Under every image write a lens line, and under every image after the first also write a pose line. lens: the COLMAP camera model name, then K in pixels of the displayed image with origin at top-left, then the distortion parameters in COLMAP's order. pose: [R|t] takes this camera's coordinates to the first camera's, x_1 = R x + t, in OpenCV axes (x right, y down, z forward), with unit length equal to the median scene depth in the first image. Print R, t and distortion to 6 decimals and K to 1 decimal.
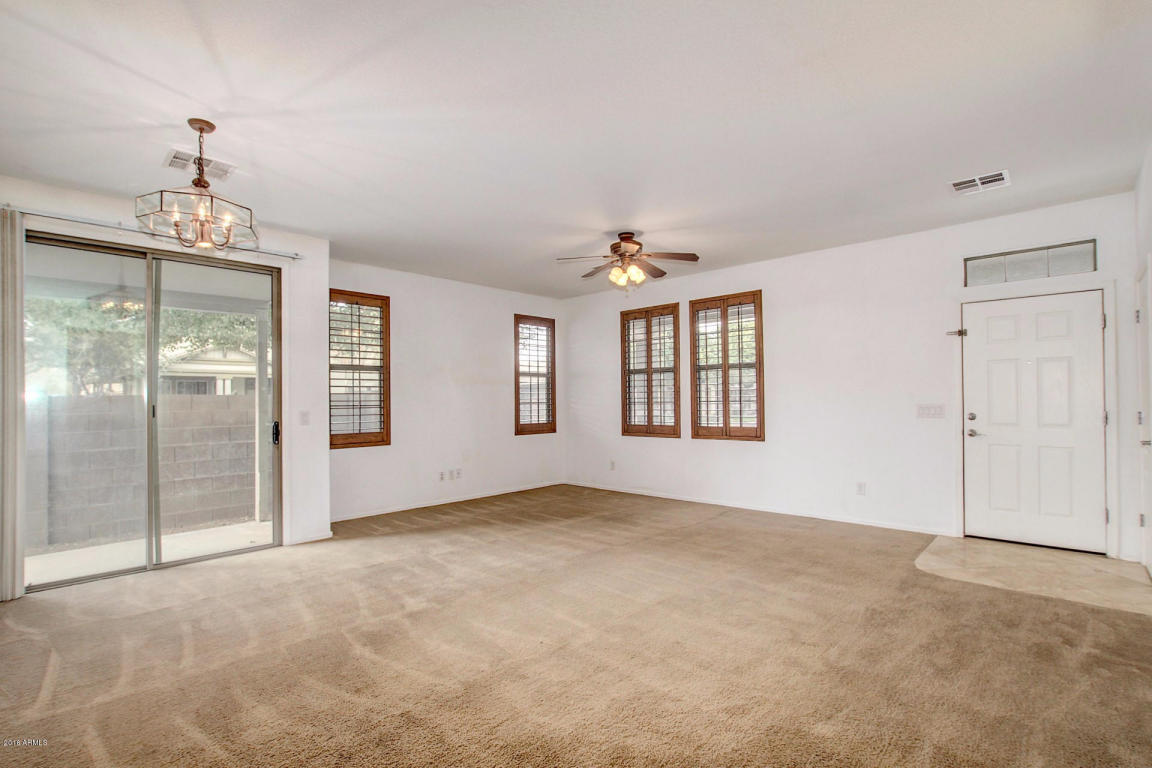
lens RADIAL K [[539.0, 0, 574.2], [0, 539.0, 393.7], [0, 0, 1]] dist [-0.026441, 0.000152]
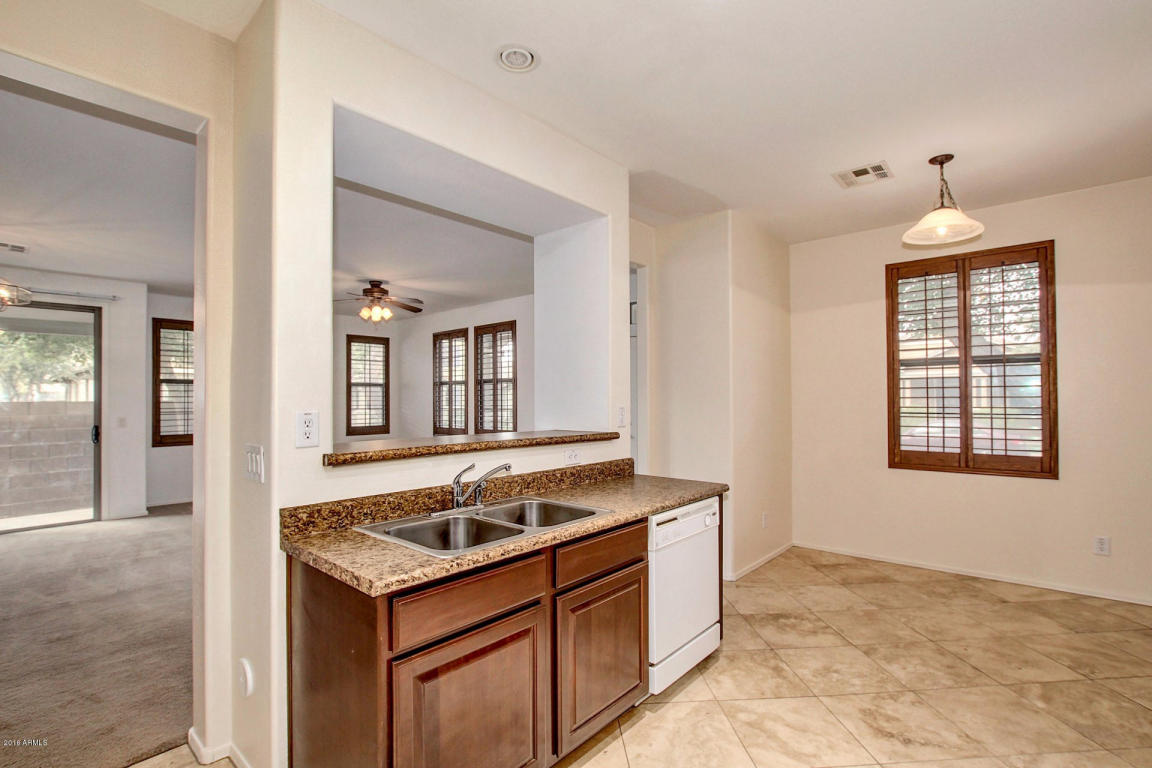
lens RADIAL K [[539.0, 0, 574.2], [0, 539.0, 393.7], [0, 0, 1]] dist [-0.026441, 0.000152]
pose [[0.999562, 0.004378, 0.029255, 0.465077], [-0.004330, 0.999989, -0.001734, -0.022571], [-0.029262, 0.001607, 0.999570, -0.260371]]
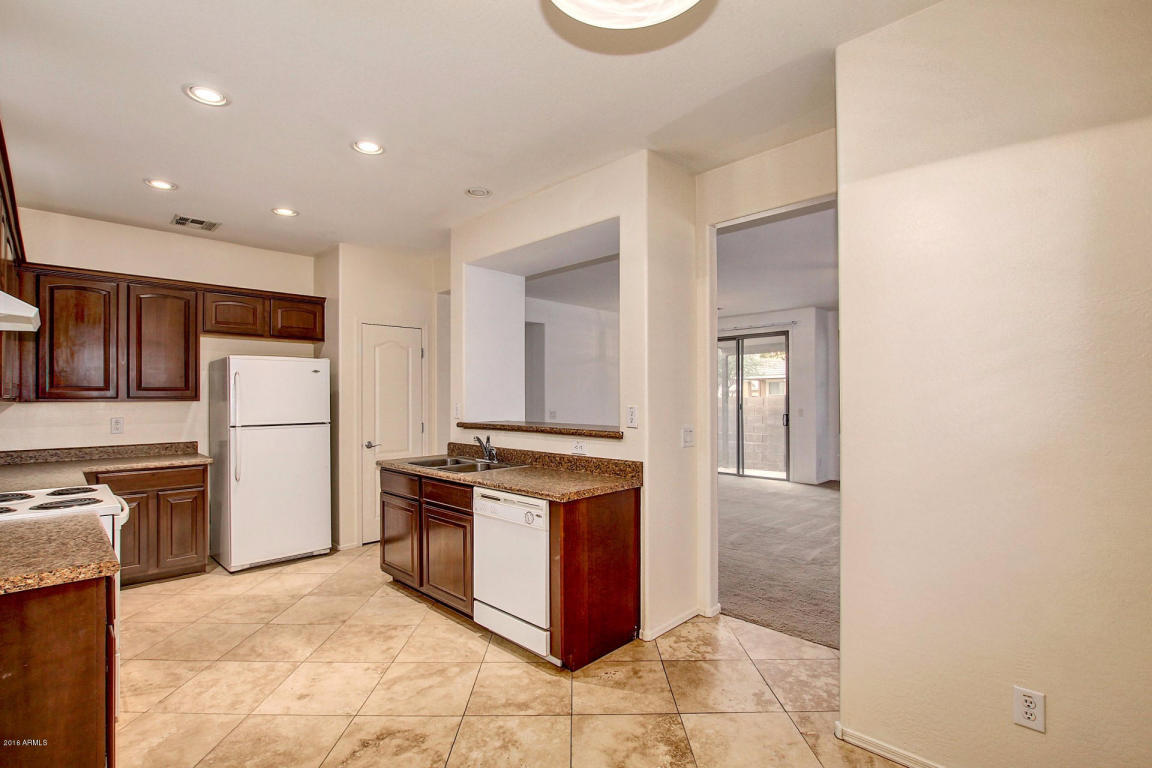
lens RADIAL K [[539.0, 0, 574.2], [0, 539.0, 393.7], [0, 0, 1]] dist [-0.026441, 0.000152]
pose [[-0.039066, 0.001205, -0.999236, 1.084748], [0.013822, 0.999904, 0.000665, -0.023996], [0.999141, -0.013786, -0.039079, 0.274766]]
